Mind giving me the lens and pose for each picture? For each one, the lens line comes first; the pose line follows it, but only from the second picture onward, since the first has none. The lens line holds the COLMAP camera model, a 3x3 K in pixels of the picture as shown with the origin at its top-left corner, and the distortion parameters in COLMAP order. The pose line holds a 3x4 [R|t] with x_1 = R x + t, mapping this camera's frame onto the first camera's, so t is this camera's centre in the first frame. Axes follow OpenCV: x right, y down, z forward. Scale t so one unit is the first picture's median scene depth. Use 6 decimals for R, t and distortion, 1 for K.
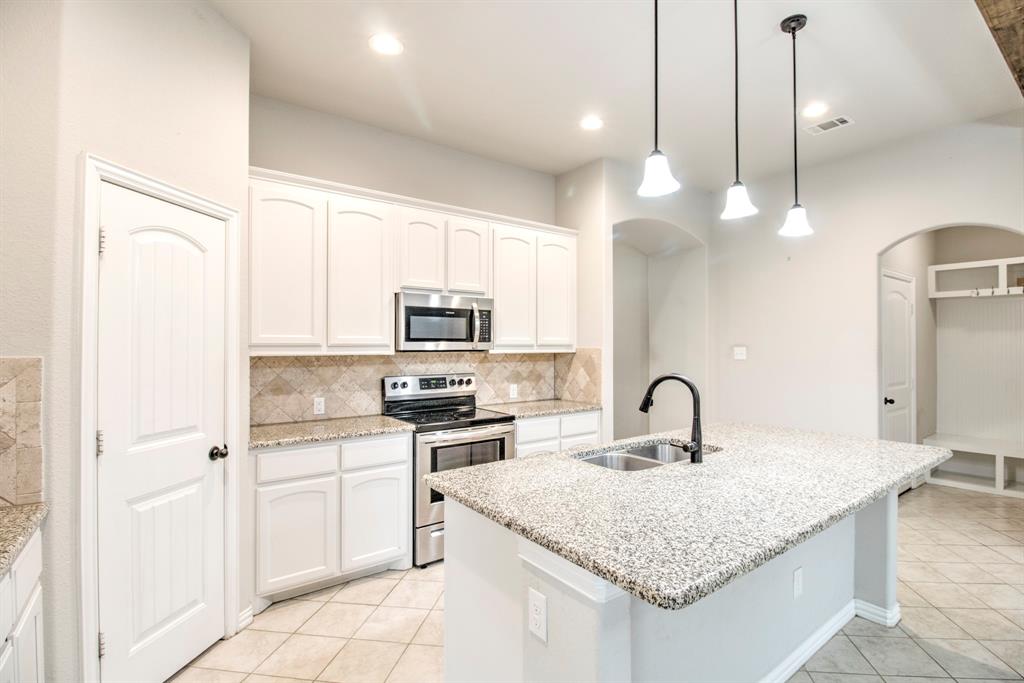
lens RADIAL K [[477.1, 0, 550.9], [0, 477.1, 344.4], [0, 0, 1]] dist [-0.004584, -0.010391]
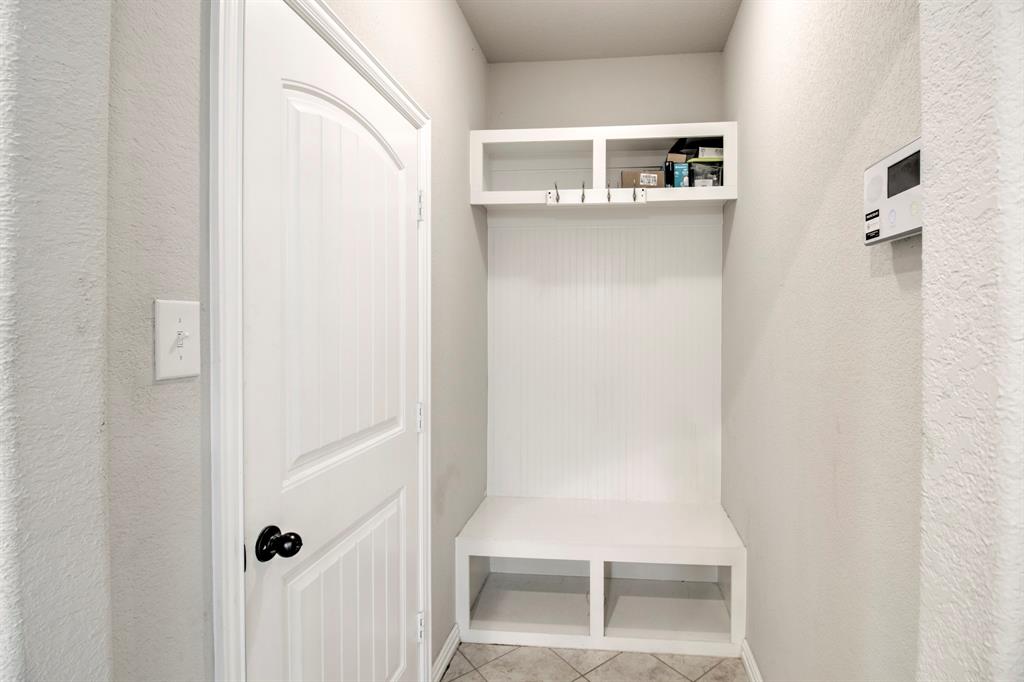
lens RADIAL K [[477.1, 0, 511.2], [0, 477.1, 335.0], [0, 0, 1]] dist [-0.004584, -0.010391]
pose [[0.771578, -0.005387, 0.636111, 0.588229], [-0.003966, 0.999904, 0.013279, 0.017592], [-0.636122, -0.012769, 0.771483, 0.684956]]
